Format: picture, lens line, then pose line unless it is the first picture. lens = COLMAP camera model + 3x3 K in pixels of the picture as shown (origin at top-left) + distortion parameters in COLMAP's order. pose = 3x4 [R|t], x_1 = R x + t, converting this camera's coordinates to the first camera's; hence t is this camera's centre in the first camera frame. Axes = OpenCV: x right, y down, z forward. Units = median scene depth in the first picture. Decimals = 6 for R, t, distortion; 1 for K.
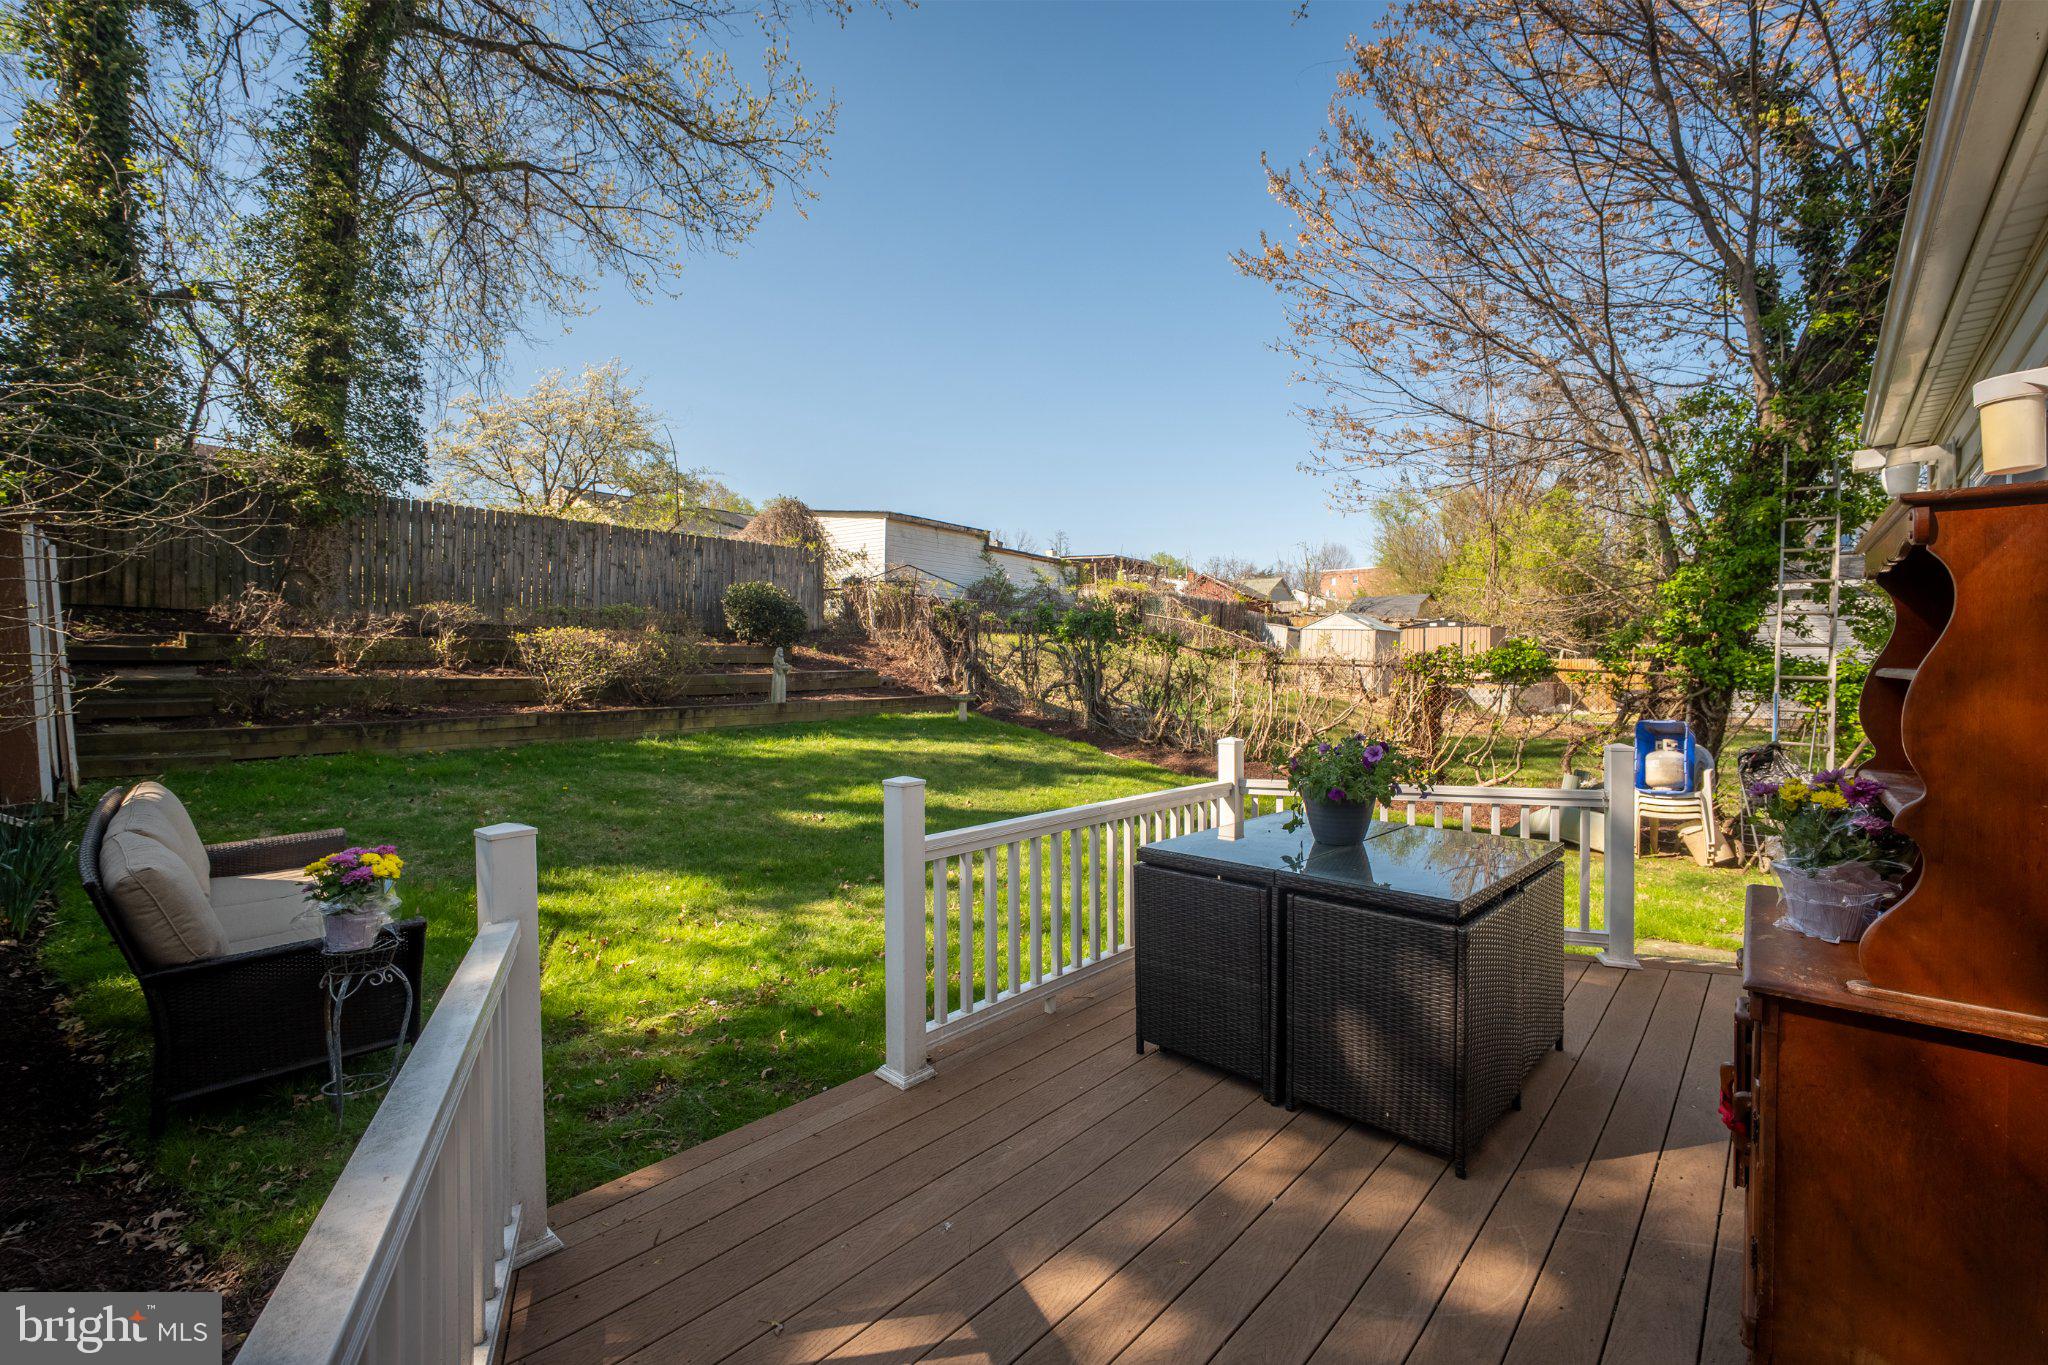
lens RADIAL K [[866.4, 0, 1021.1], [0, 866.4, 688.2], [0, 0, 1]] dist [-0.034764, 0.013040]
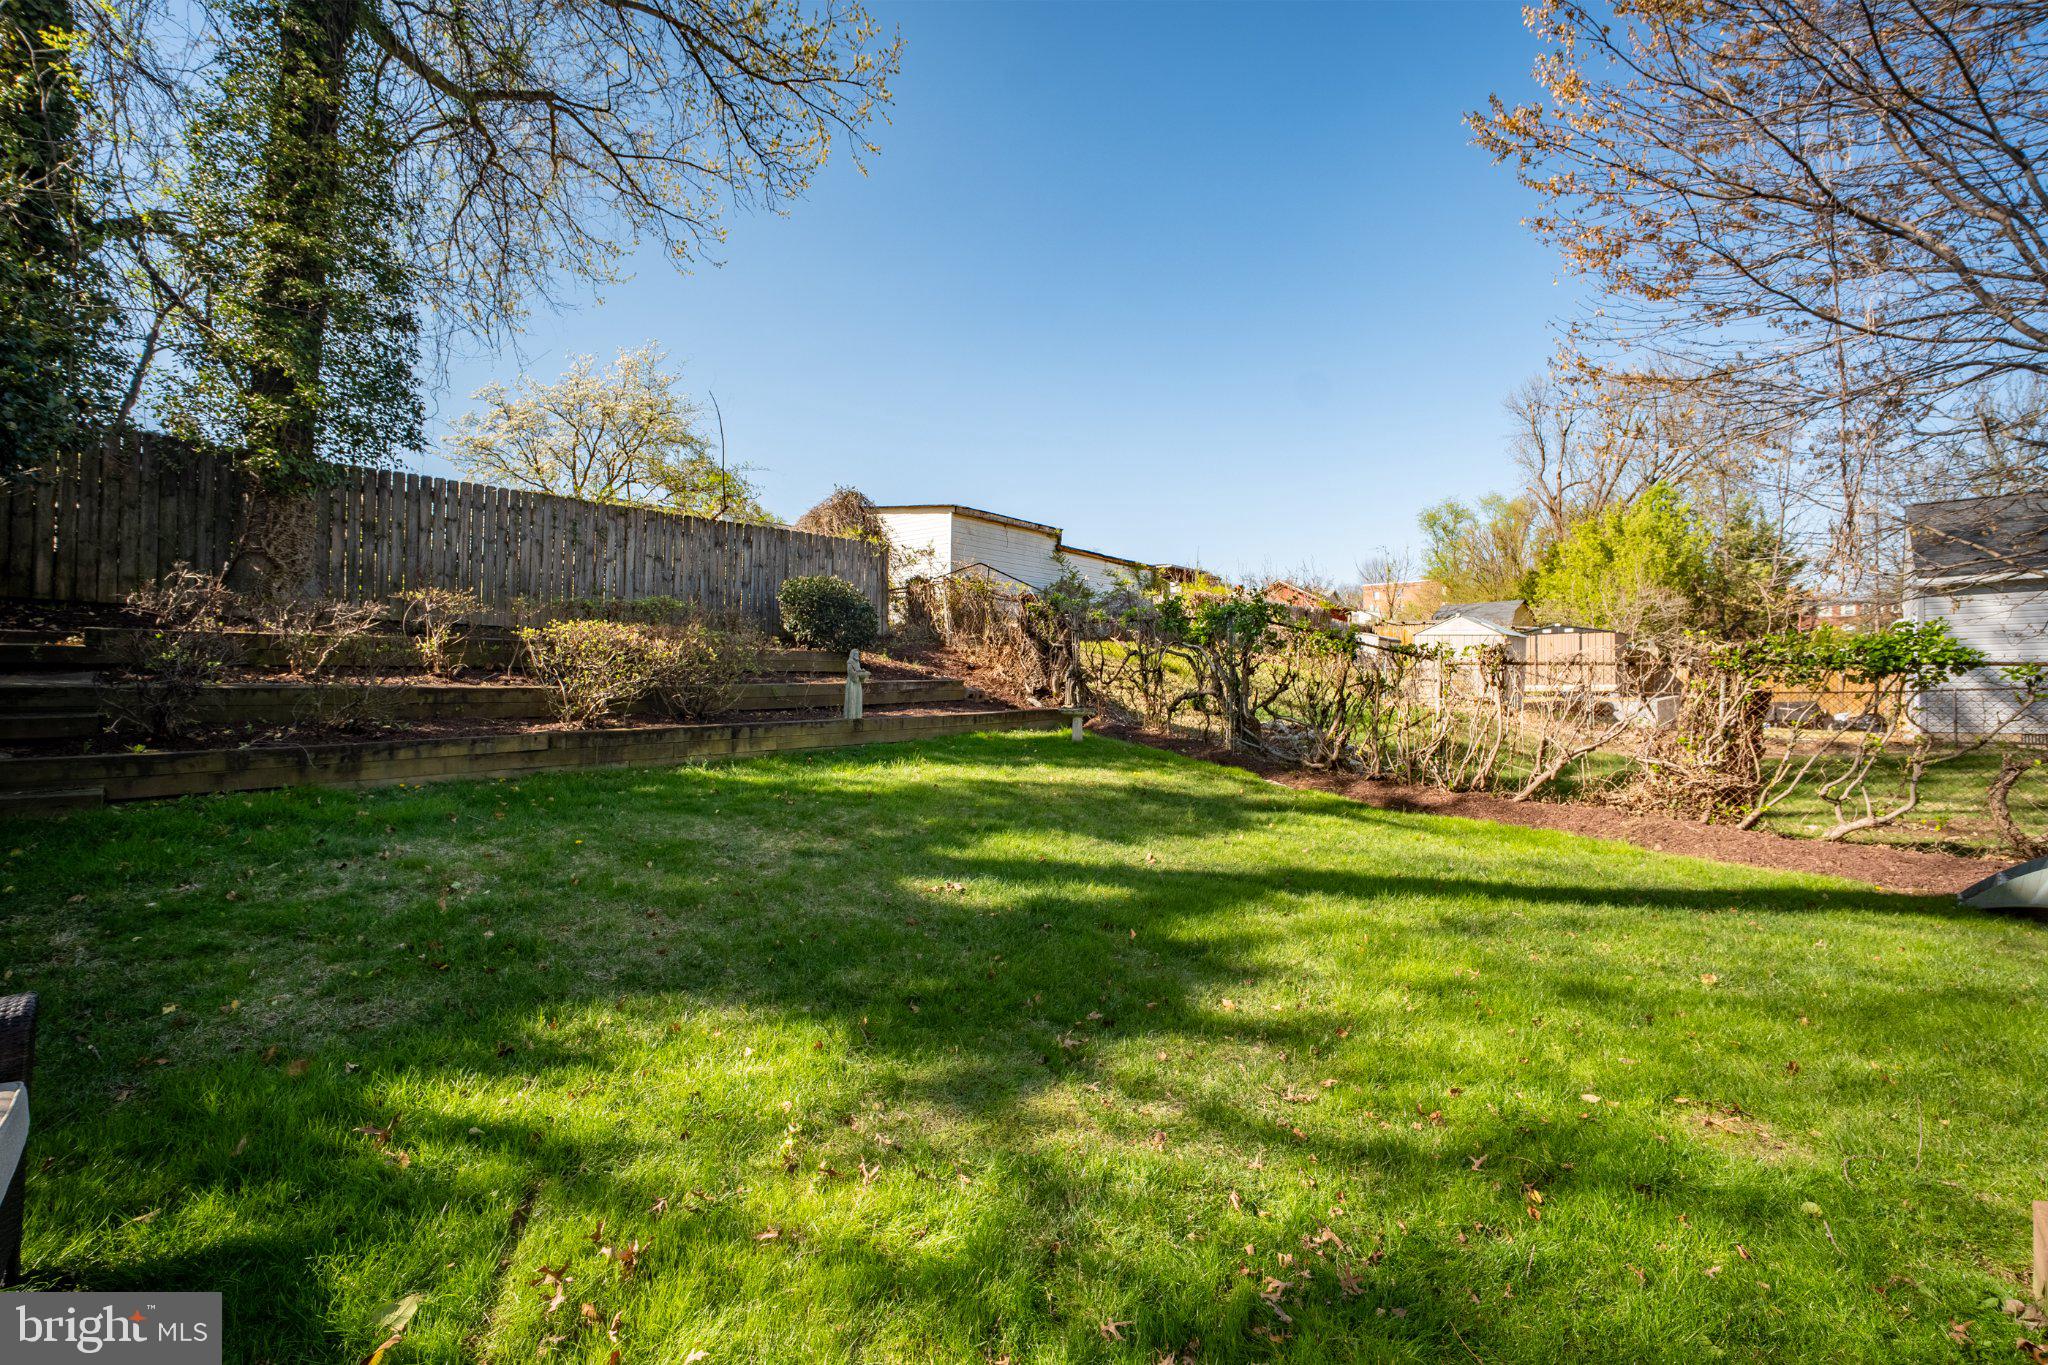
lens RADIAL K [[872.1, 0, 1024.0], [0, 872.1, 682.5], [0, 0, 1]] dist [-0.035591, 0.014470]
pose [[0.999469, -0.006135, -0.032005, -0.095367], [0.005206, 0.999565, -0.029023, 0.007347], [0.032169, 0.028841, 0.999066, 0.198482]]
